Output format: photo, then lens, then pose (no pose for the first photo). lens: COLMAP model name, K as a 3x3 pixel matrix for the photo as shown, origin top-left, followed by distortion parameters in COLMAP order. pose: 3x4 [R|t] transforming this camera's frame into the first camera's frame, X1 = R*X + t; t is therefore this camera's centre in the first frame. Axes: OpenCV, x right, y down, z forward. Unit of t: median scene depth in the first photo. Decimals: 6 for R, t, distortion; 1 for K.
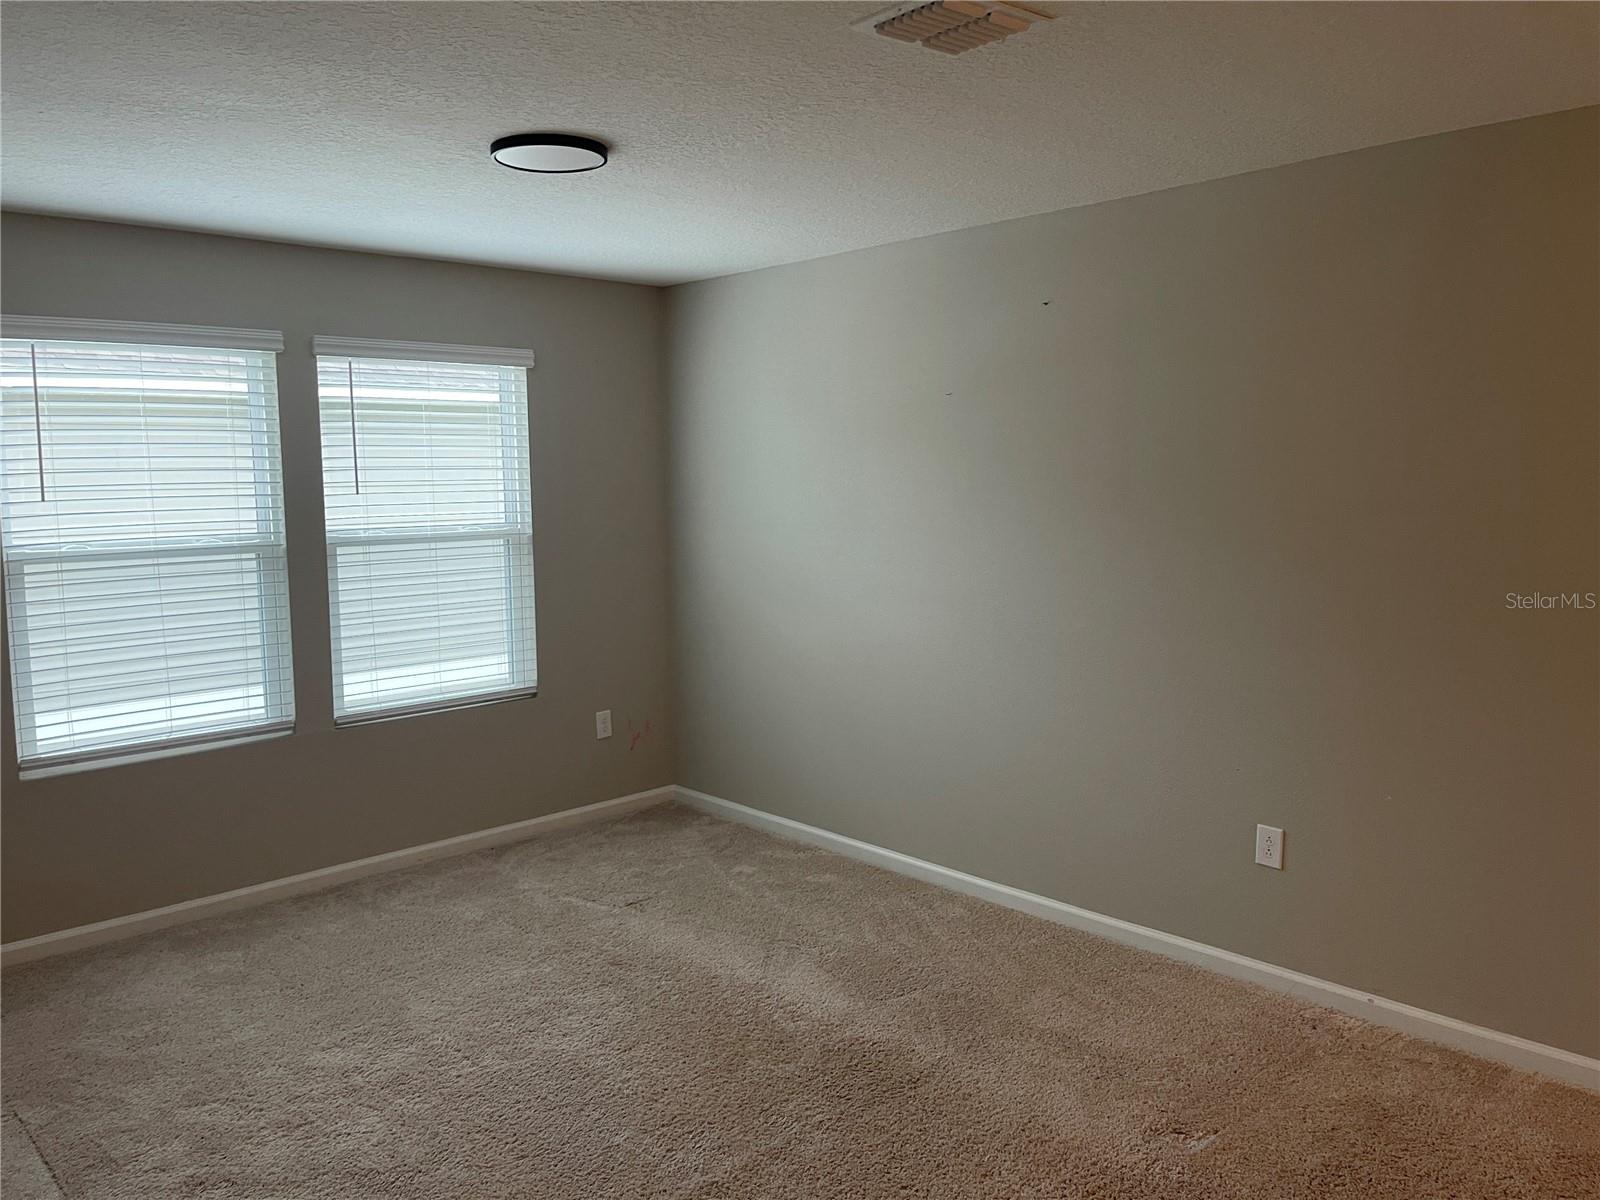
lens RADIAL K [[1204.1, 0, 812.5], [0, 1204.1, 591.9], [0, 0, 1]] dist [0.067602, -0.089617]
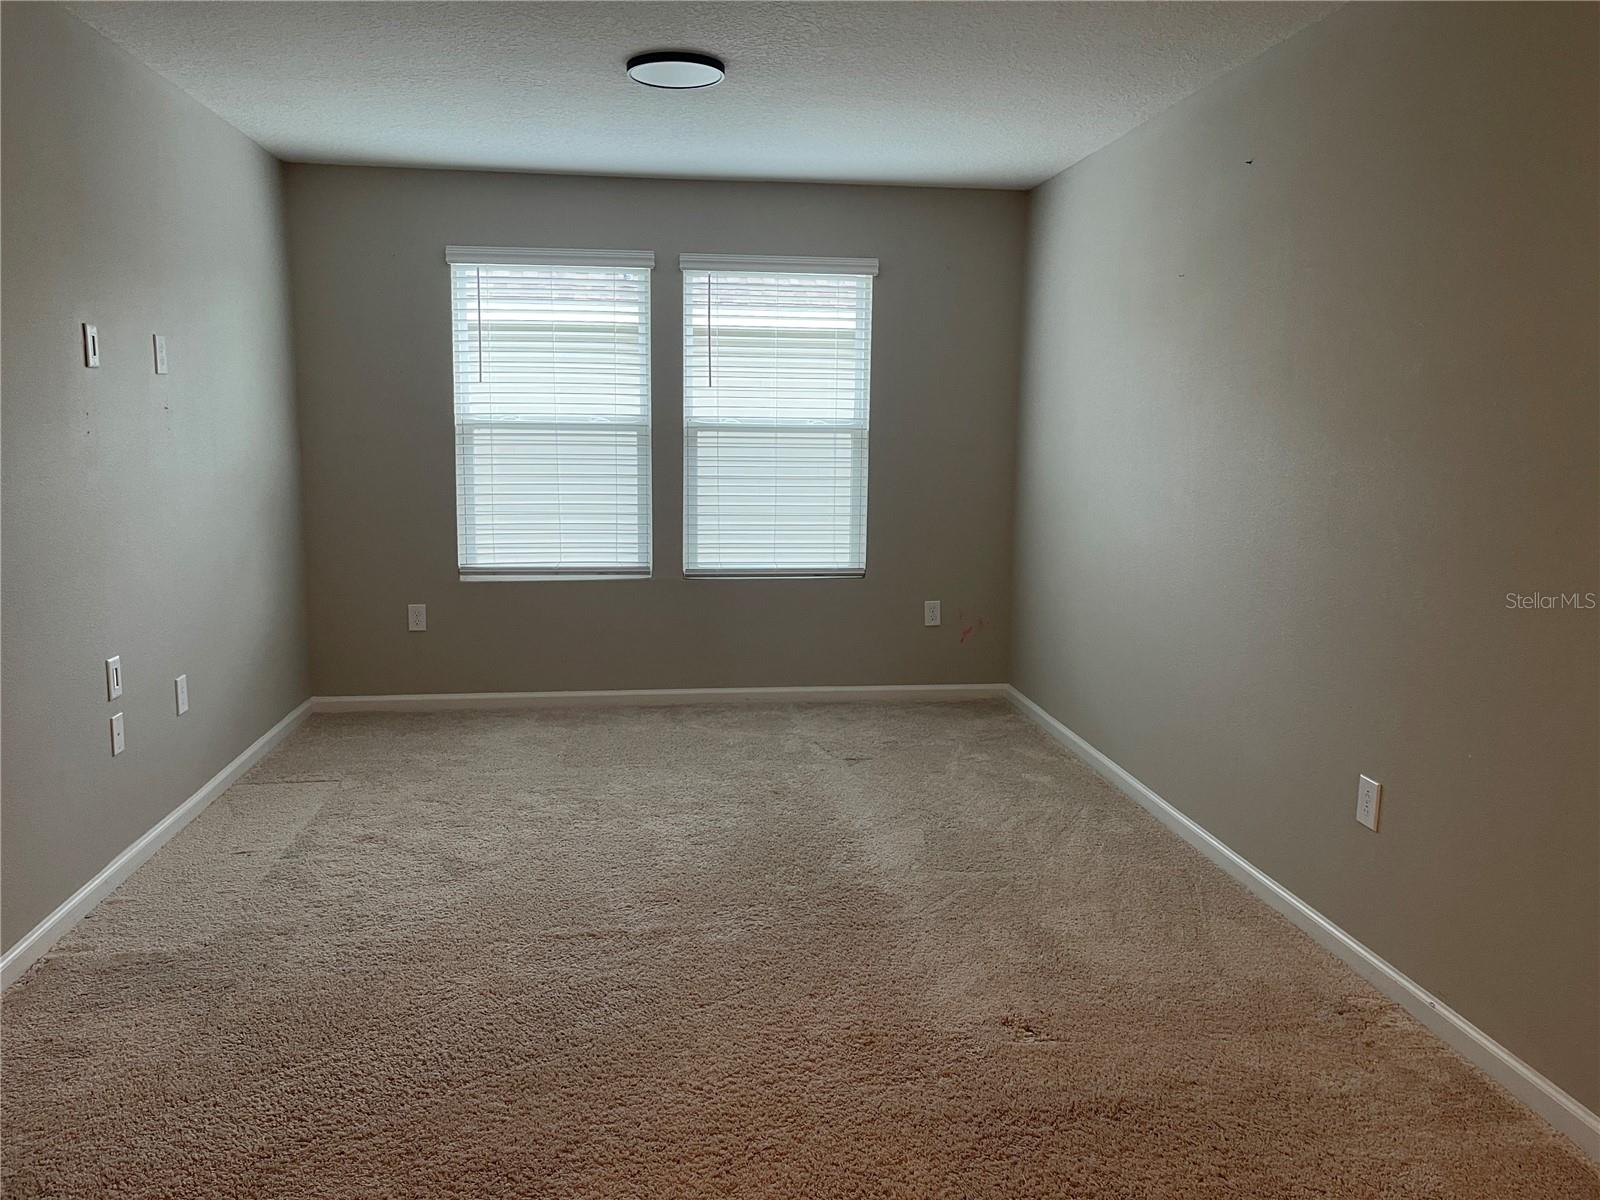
lens RADIAL K [[1204.1, 0, 800.2], [0, 1204.1, 590.4], [0, 0, 1]] dist [0.067602, -0.089617]
pose [[0.804396, 0.105378, -0.584673, 0.466986], [-0.081860, 0.994416, 0.066604, 0.037510], [0.588427, -0.005714, 0.808530, 0.090900]]
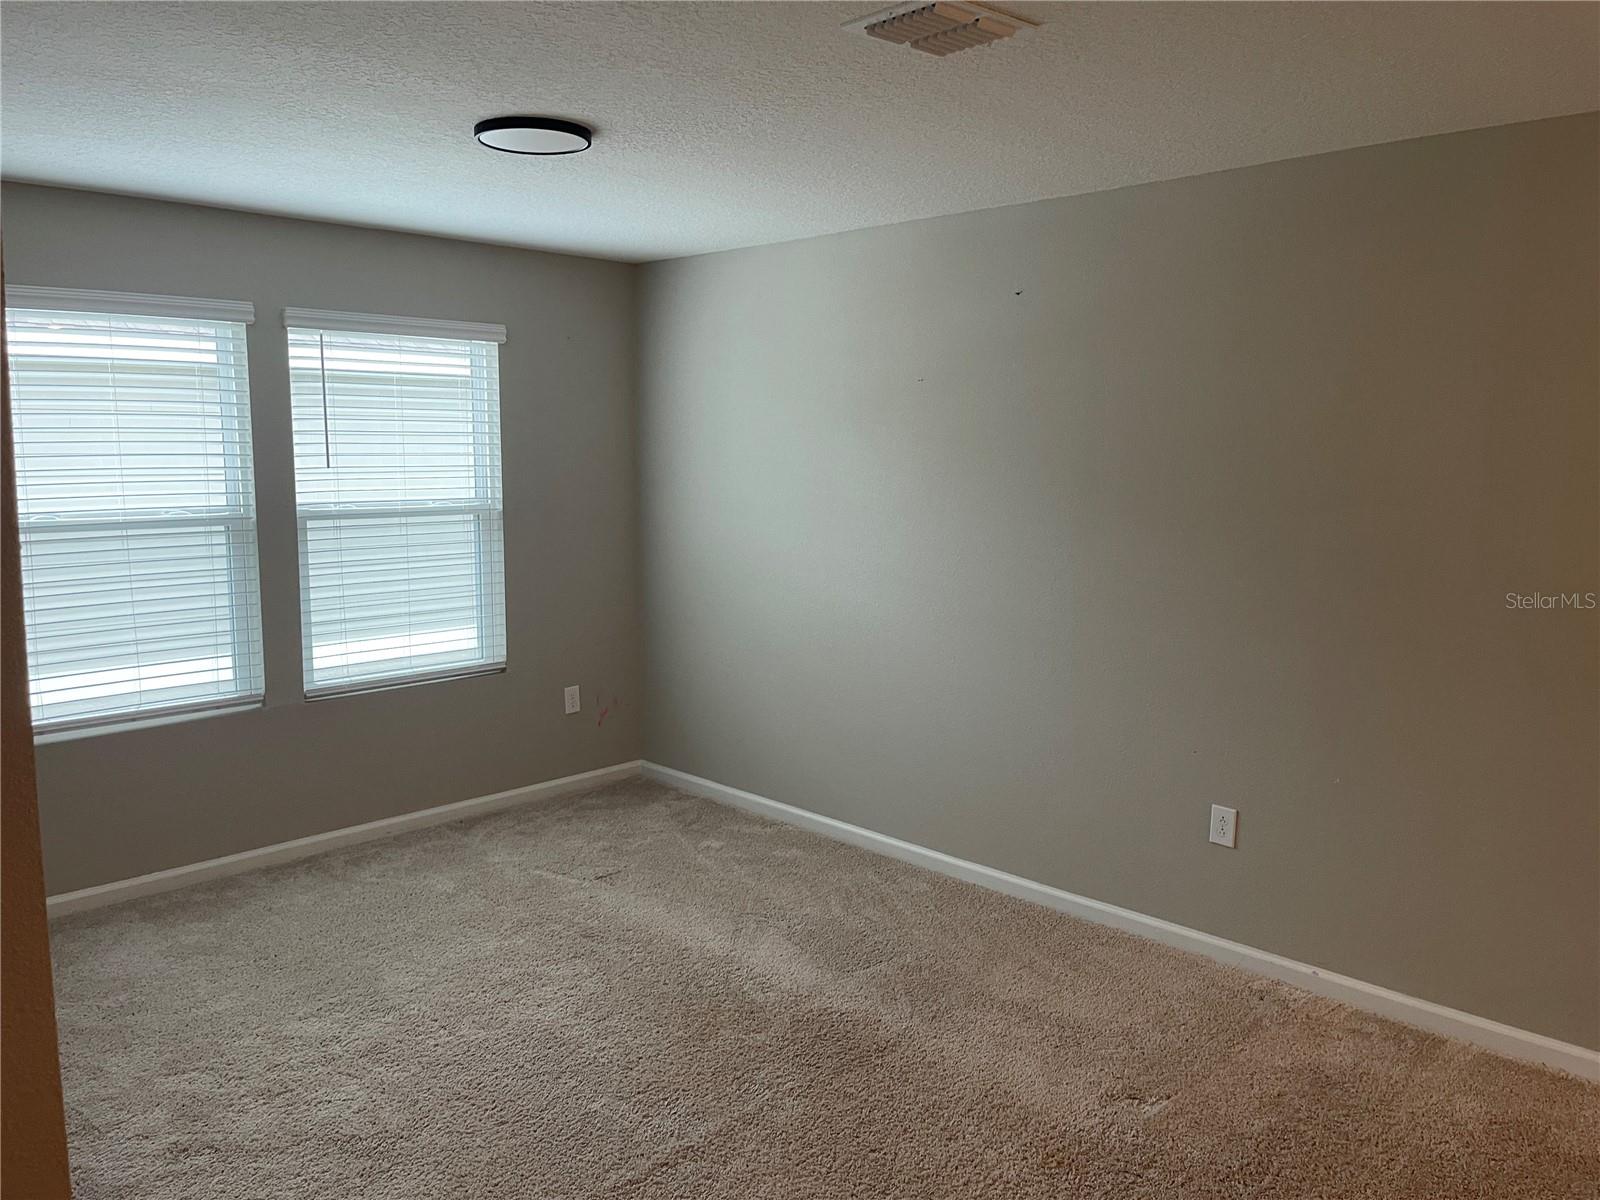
lens RADIAL K [[1204.1, 0, 813.8], [0, 1204.1, 596.9], [0, 0, 1]] dist [0.067602, -0.089617]
pose [[0.999244, 0.013534, 0.036448, -0.012365], [-0.014517, 0.999534, 0.026837, -0.007955], [-0.036067, -0.027346, 0.998975, -0.016545]]
